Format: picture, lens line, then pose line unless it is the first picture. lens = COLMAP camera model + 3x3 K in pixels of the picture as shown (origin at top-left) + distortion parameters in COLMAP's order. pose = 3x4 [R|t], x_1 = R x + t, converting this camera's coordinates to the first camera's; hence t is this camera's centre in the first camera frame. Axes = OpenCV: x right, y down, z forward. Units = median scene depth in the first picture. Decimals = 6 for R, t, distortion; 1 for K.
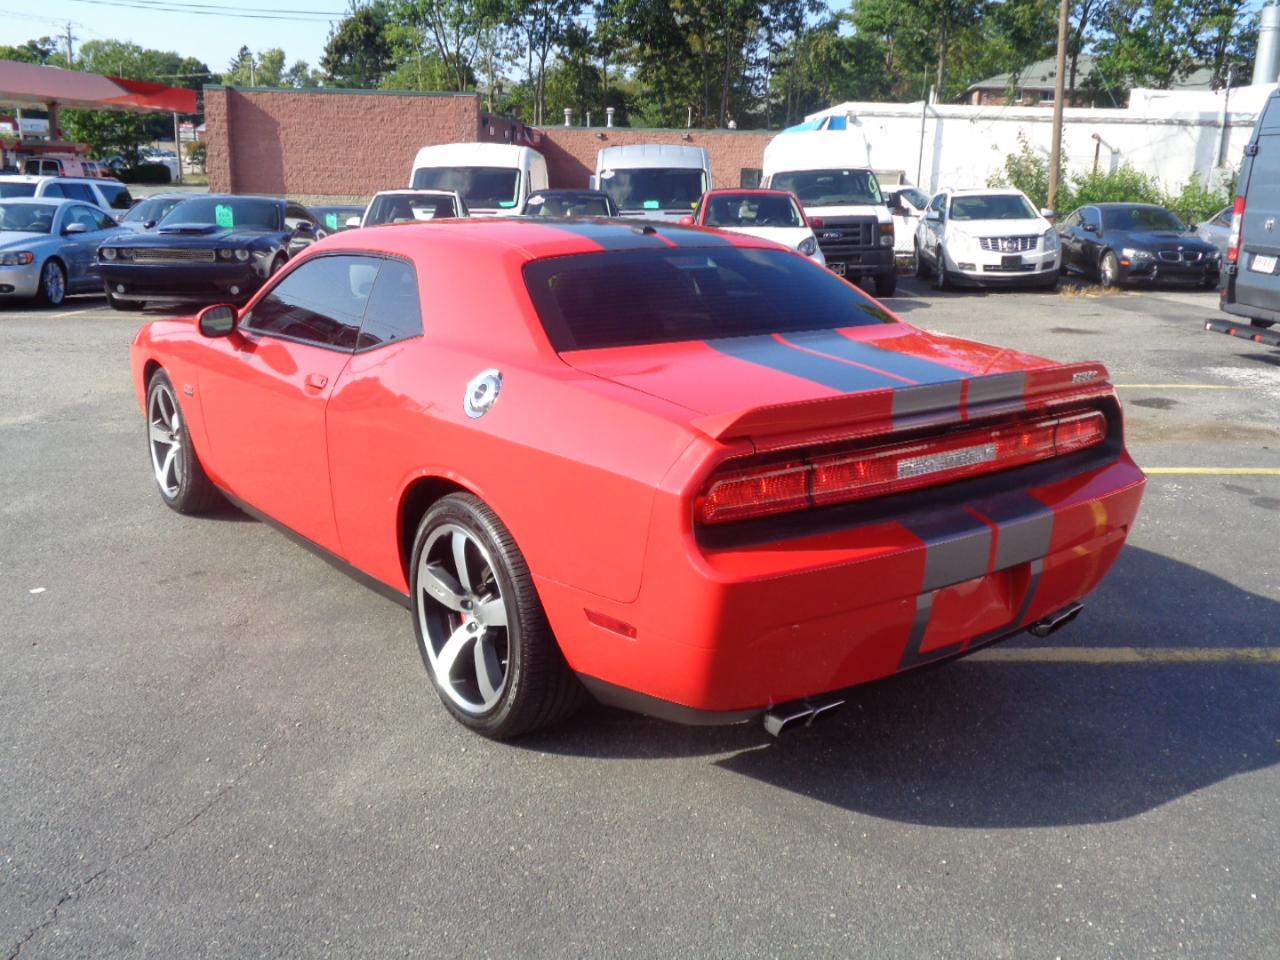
lens RADIAL K [[1352.2, 0, 638.7], [0, 1352.2, 555.4], [0, 0, 1]] dist [-0.074970, 0.055108]
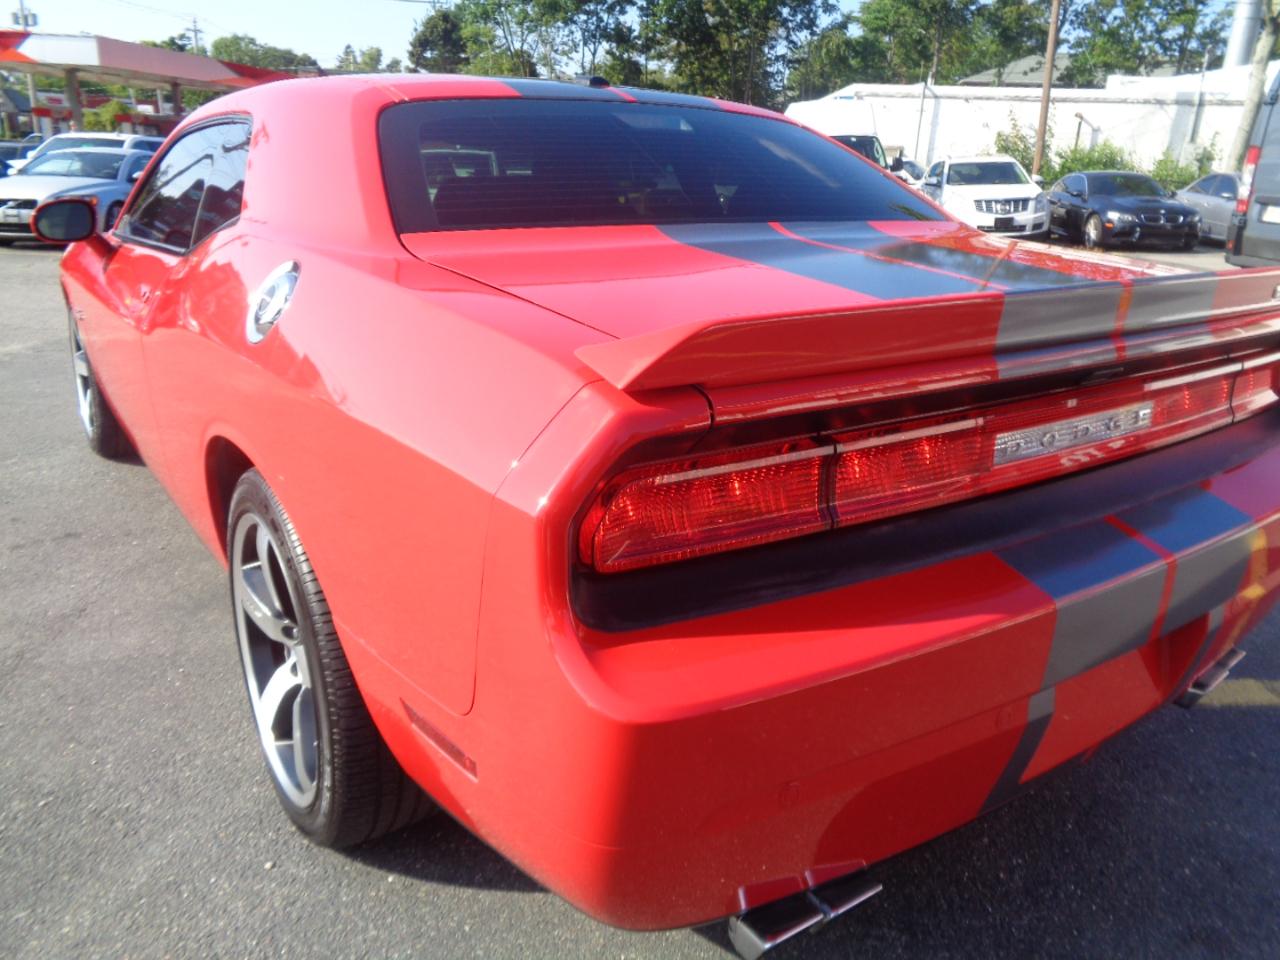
lens RADIAL K [[995.2, 0, 637.7], [0, 995.2, 517.6], [0, 0, 1]] dist [0.002904, -0.000096]
pose [[0.998902, 0.022976, -0.040821, 0.012106], [-0.020858, 0.998451, 0.051571, -0.009752], [0.041943, -0.050663, 0.997835, 0.106979]]
